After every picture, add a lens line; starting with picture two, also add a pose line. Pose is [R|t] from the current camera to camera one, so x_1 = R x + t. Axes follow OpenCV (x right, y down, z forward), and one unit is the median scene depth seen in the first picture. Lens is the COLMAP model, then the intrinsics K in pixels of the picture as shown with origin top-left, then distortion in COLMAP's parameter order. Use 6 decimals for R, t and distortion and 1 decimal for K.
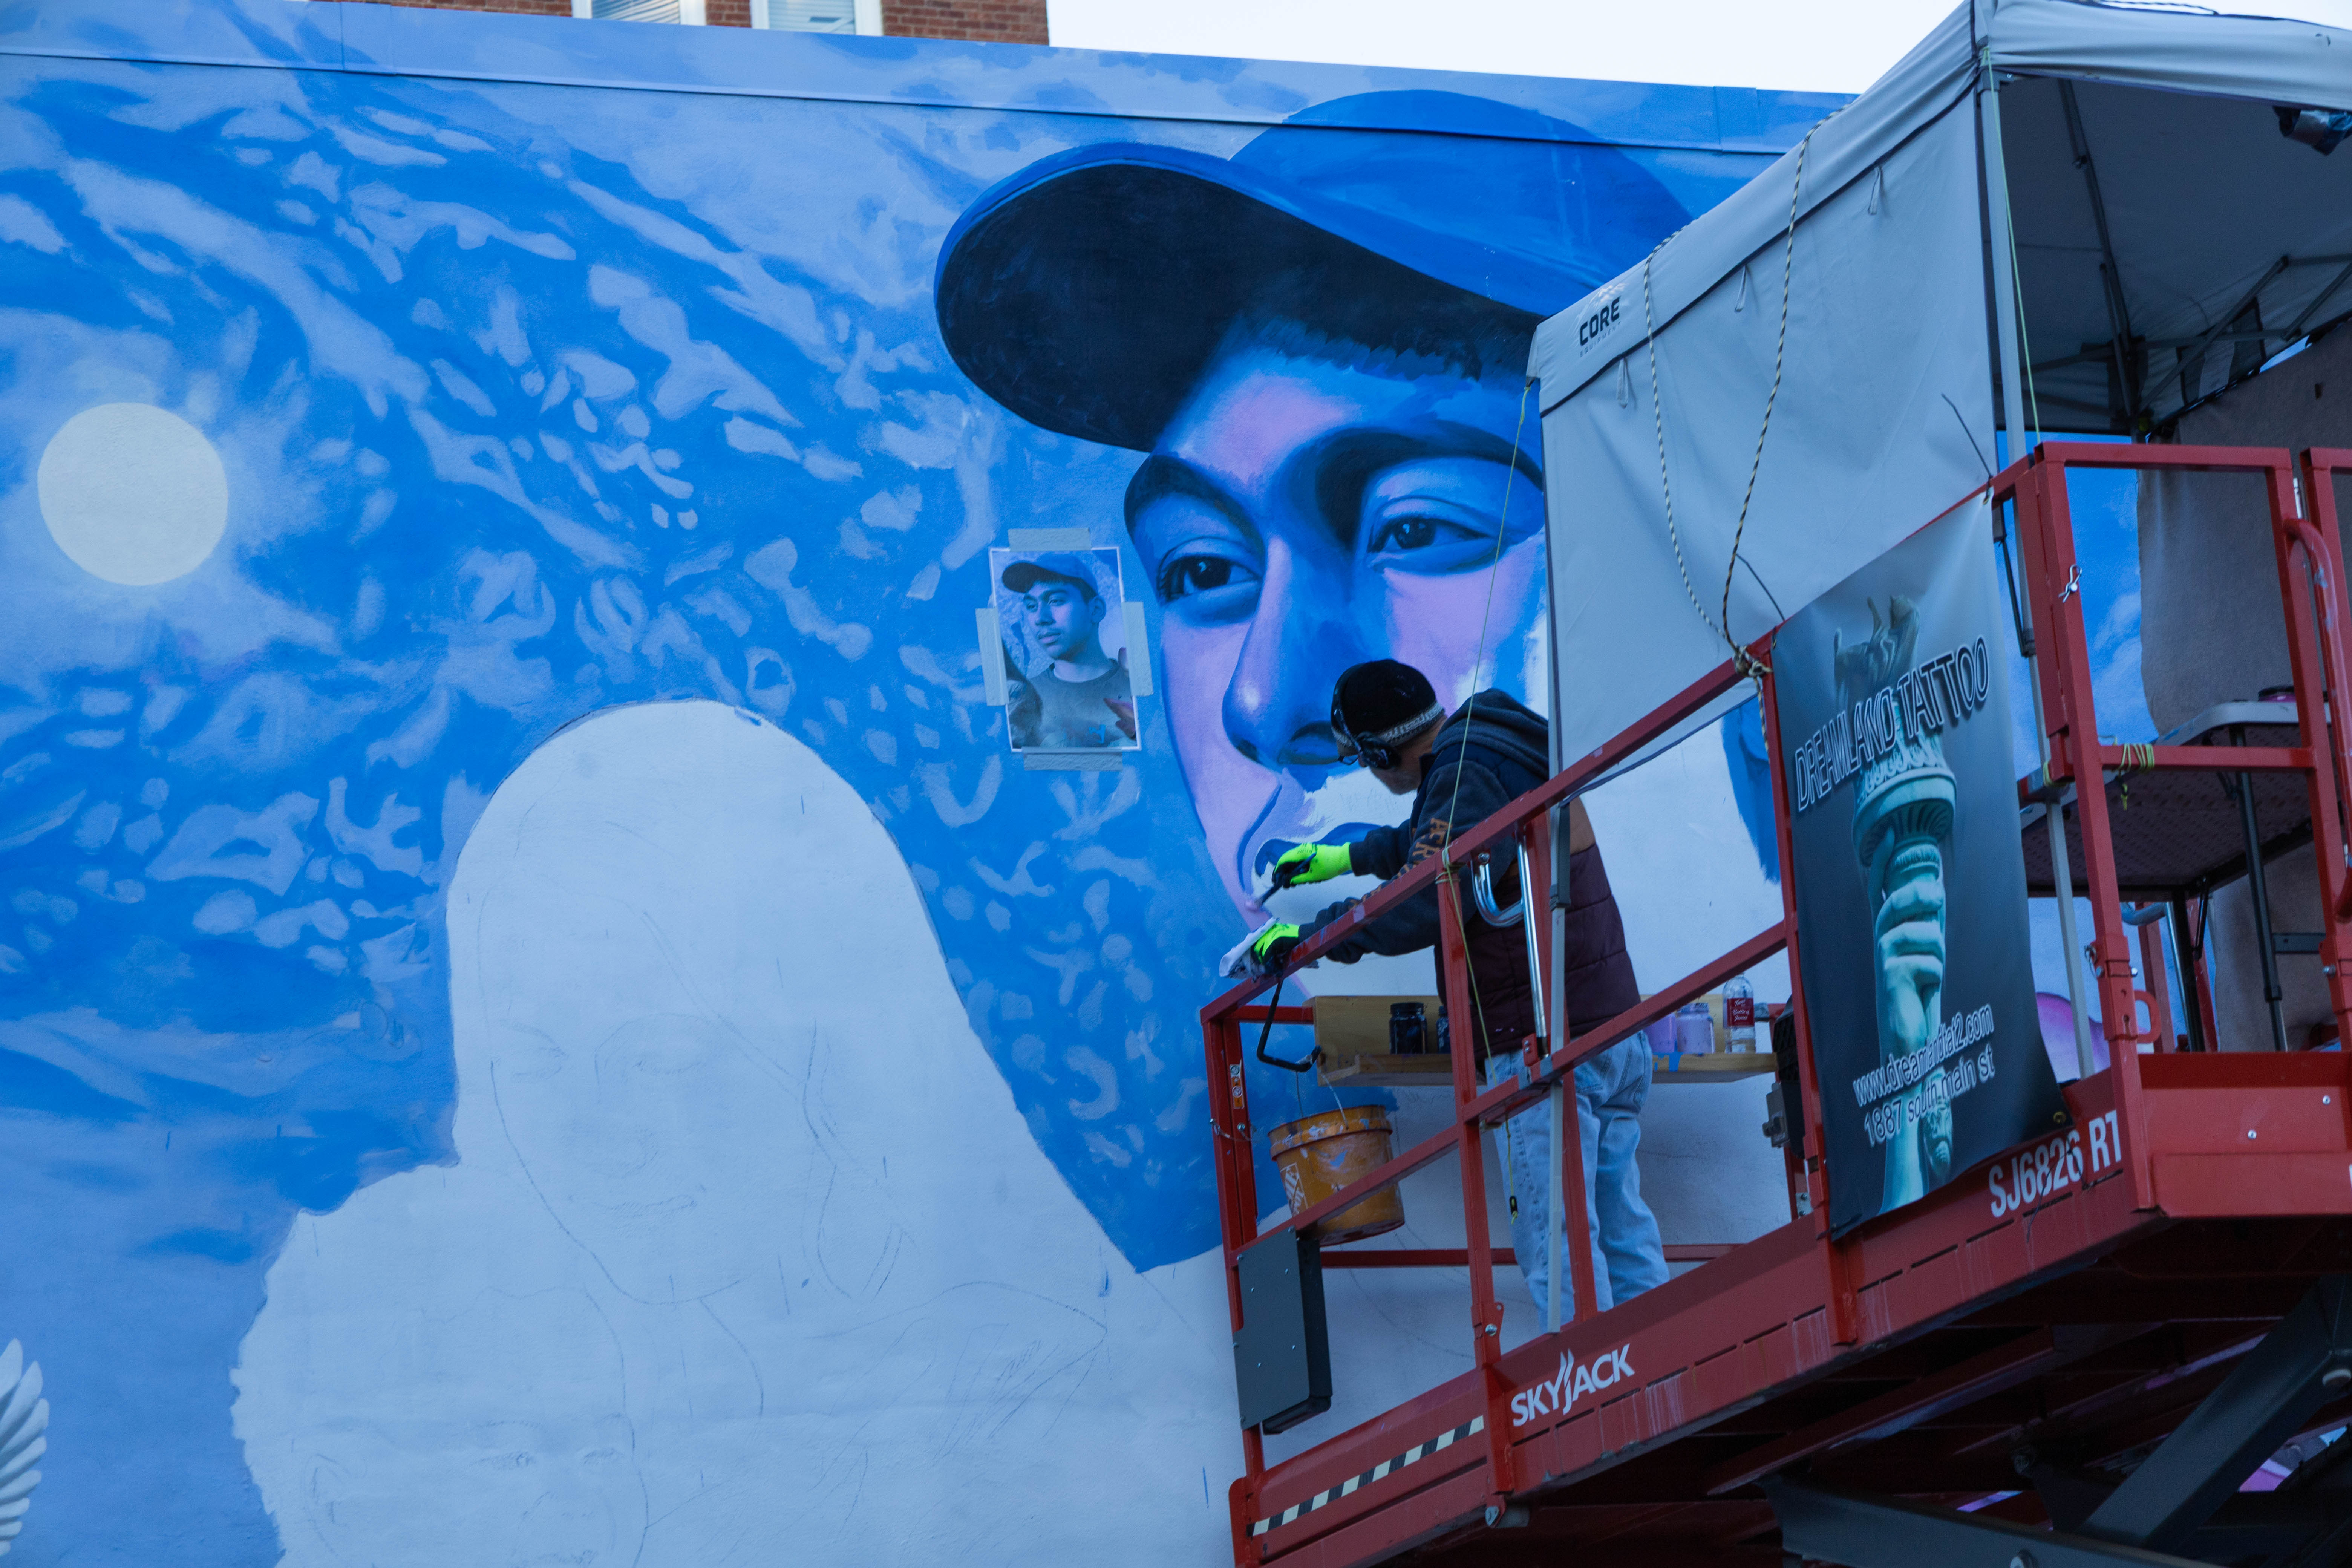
lens RADIAL K [[7077.5, 0, 1176.1], [0, 7077.5, 783.7], [0, 0, 1]] dist [-0.107768, 0.000000]
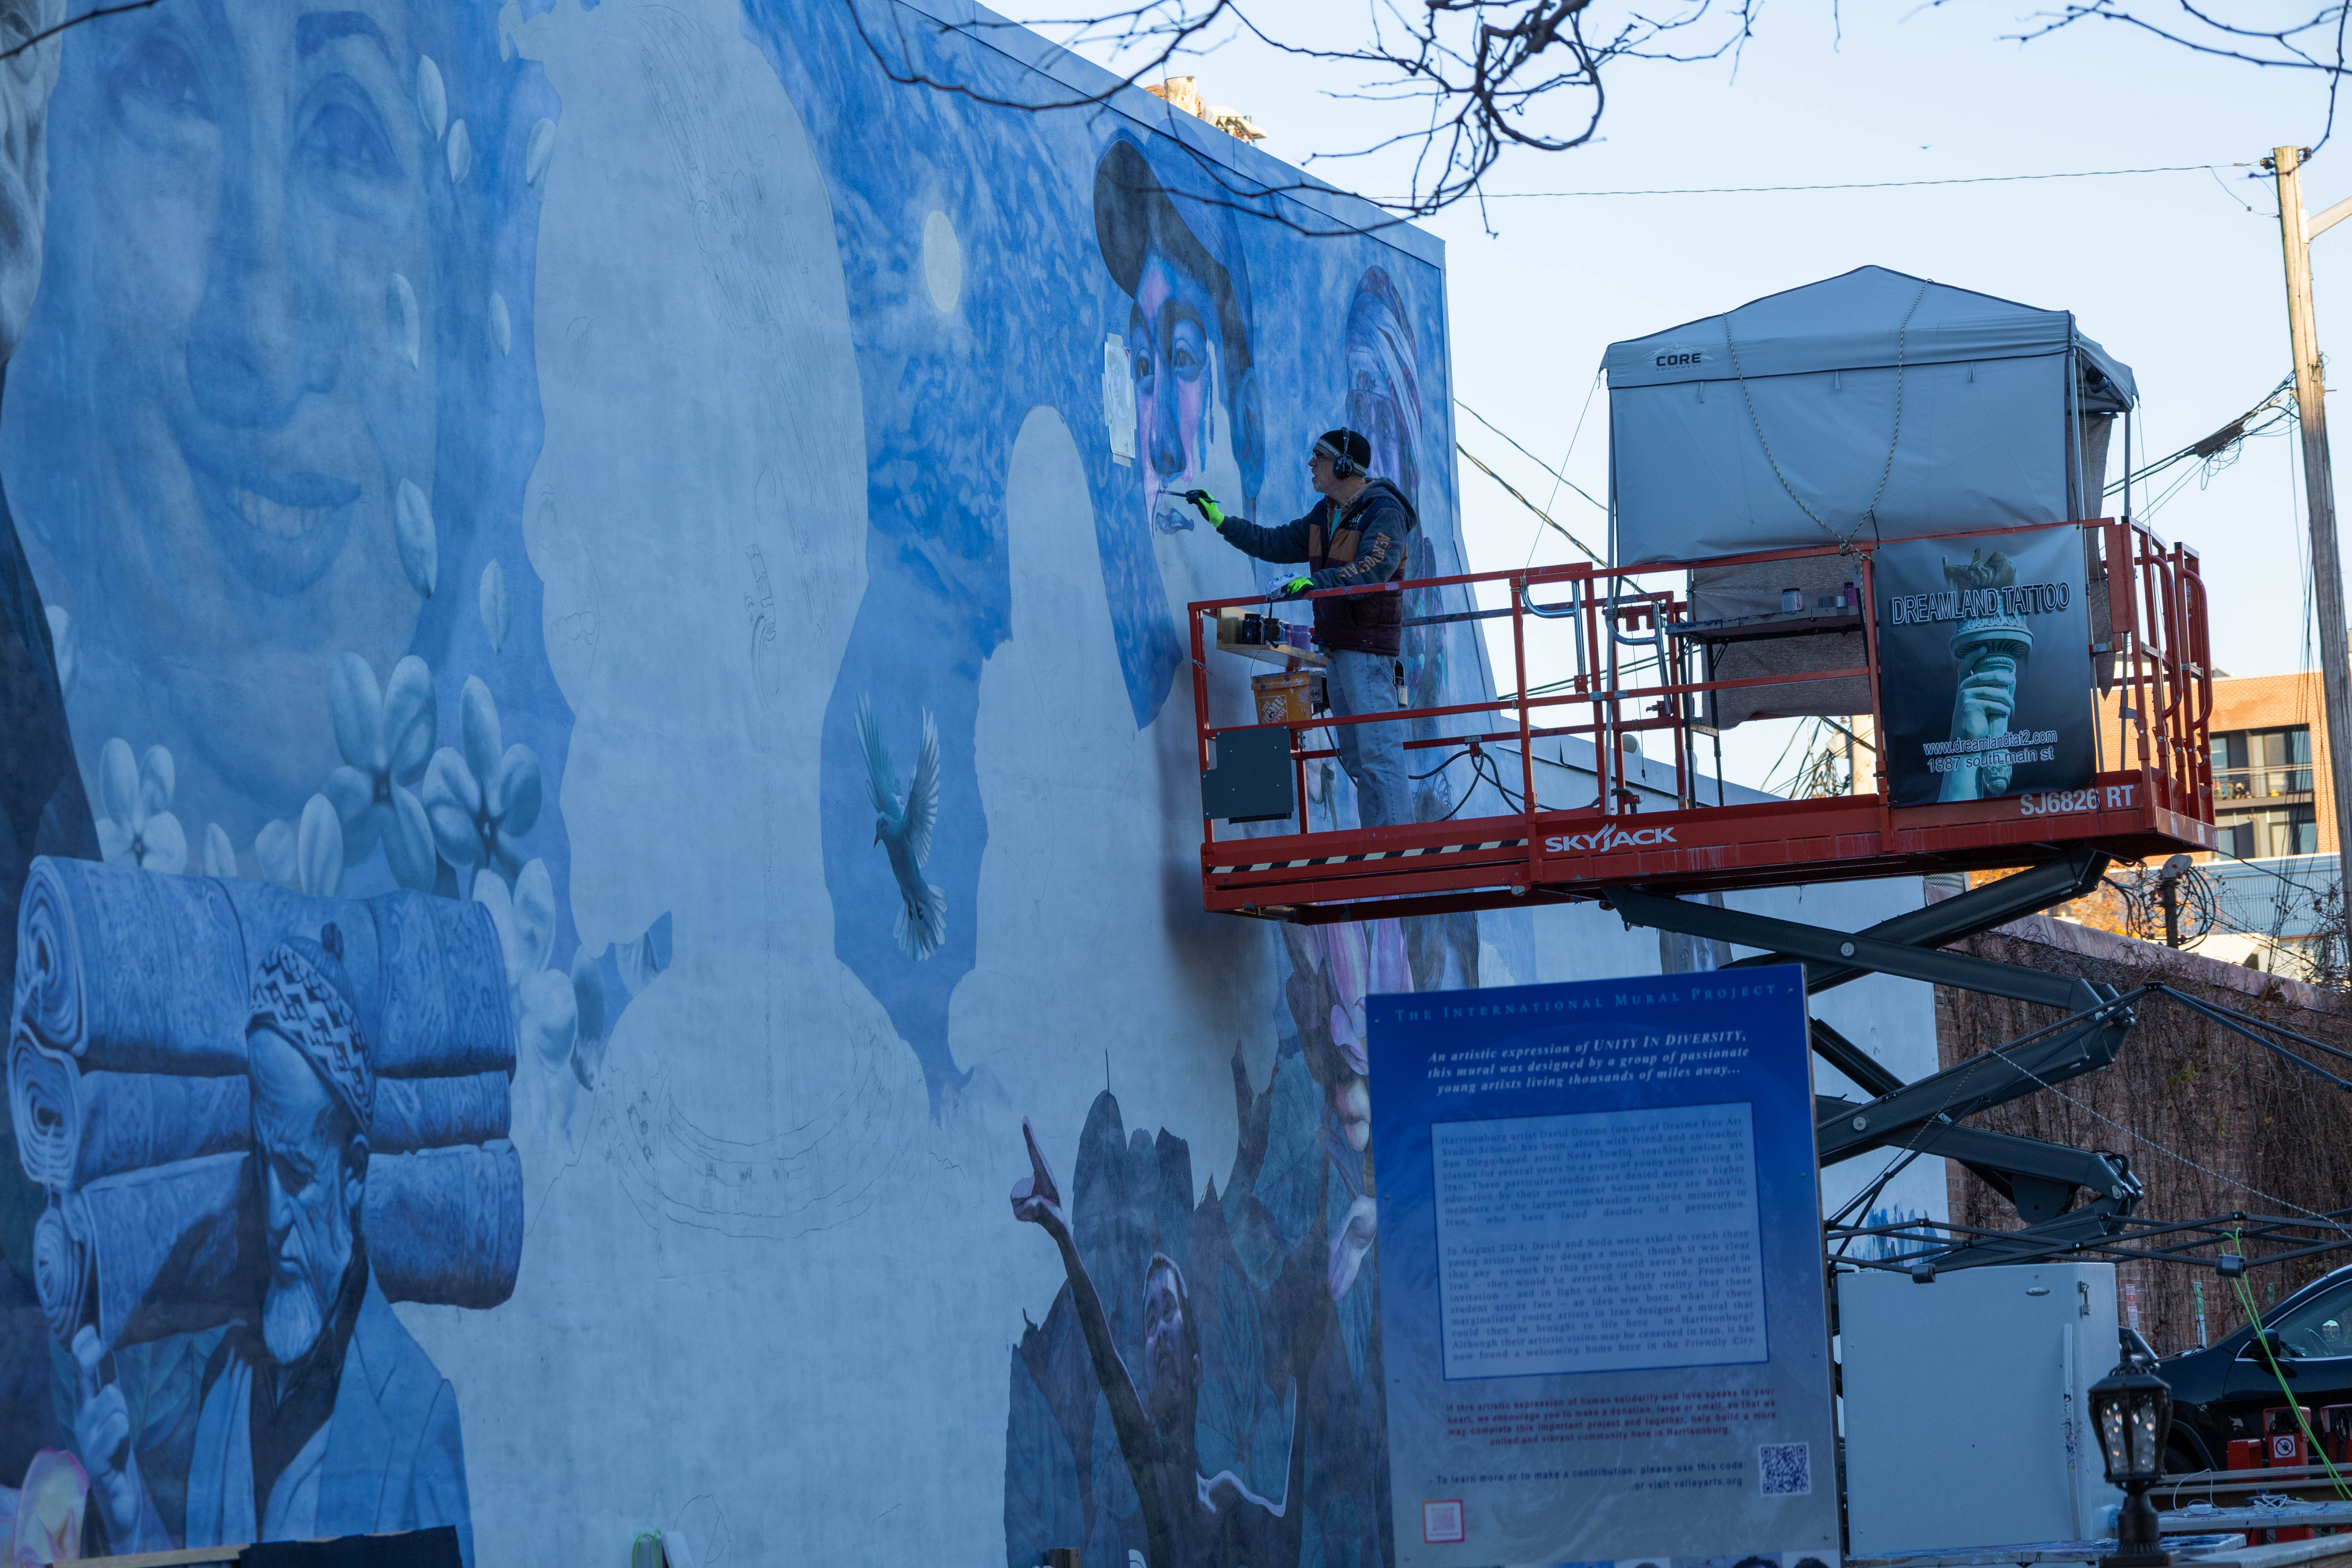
lens RADIAL K [[7077.5, 0, 1176.0], [0, 7077.5, 784.0], [0, 0, 1]] dist [-0.107768, 0.000000]
pose [[0.600663, 0.115226, 0.791156, -1.990292], [-0.184861, 0.982761, -0.002781, 0.111221], [-0.777837, -0.144584, 0.611609, -0.274629]]
